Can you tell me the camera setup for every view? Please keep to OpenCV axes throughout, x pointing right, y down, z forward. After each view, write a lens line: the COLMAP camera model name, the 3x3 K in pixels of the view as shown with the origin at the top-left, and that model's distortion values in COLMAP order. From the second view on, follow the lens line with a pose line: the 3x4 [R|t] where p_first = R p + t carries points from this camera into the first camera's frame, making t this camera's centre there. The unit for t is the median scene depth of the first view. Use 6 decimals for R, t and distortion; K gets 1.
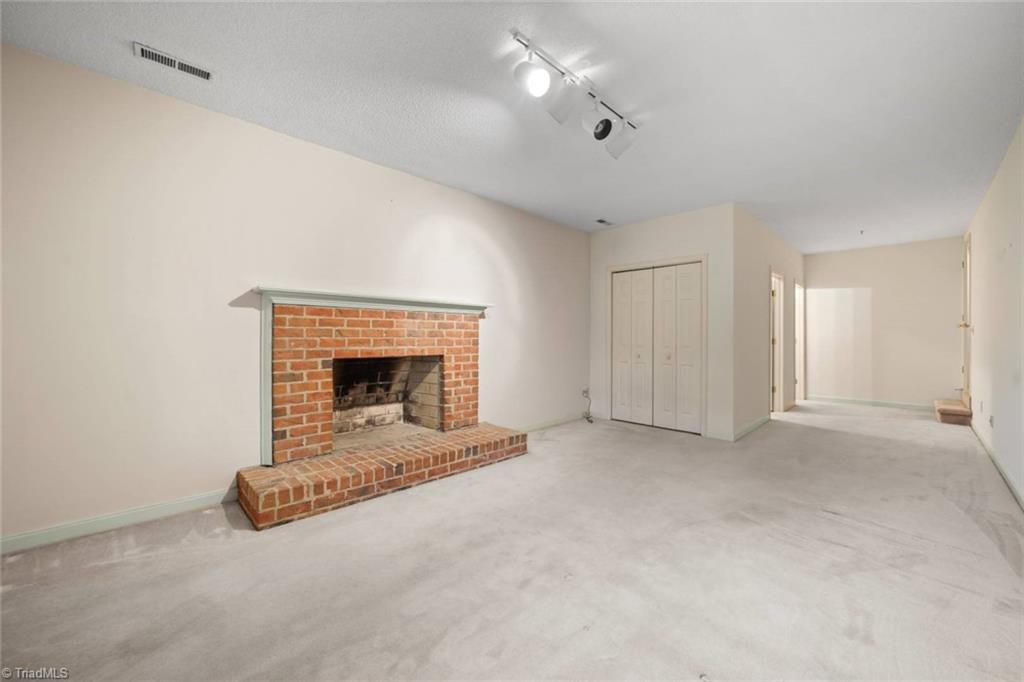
lens RADIAL K [[393.7, 0, 520.7], [0, 393.7, 344.2], [0, 0, 1]] dist [-0.014384, 0.004381]
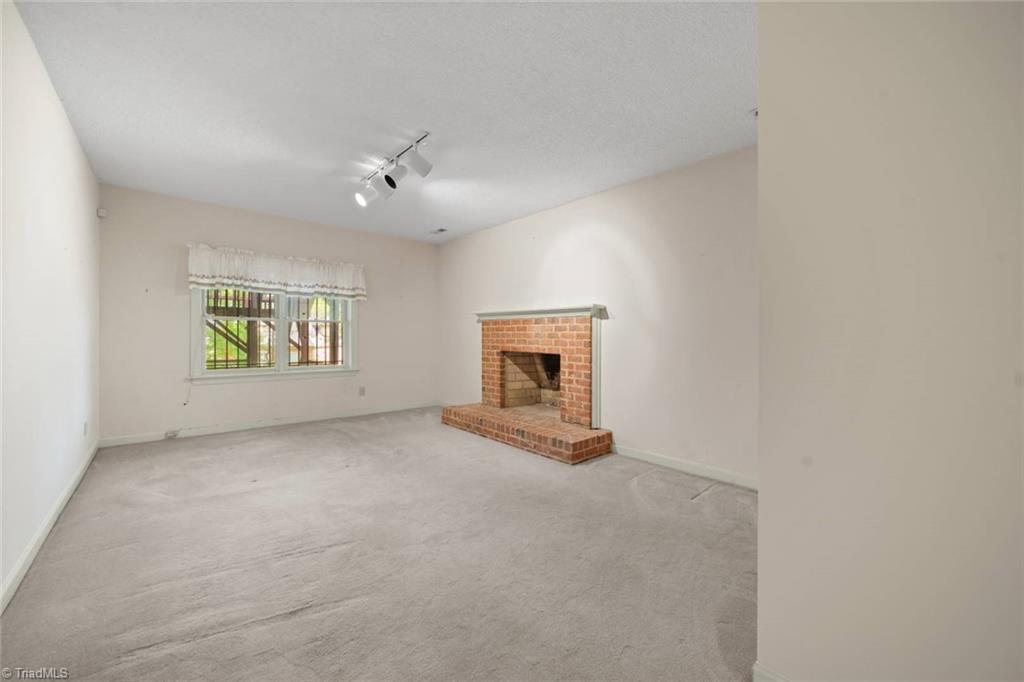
lens RADIAL K [[393.7, 0, 520.7], [0, 393.7, 344.2], [0, 0, 1]] dist [-0.014384, 0.004381]
pose [[-0.042762, 0.014702, -0.998977, 0.975939], [-0.029205, 0.999446, 0.015959, -0.016642], [0.998658, 0.029858, -0.042309, 0.953316]]
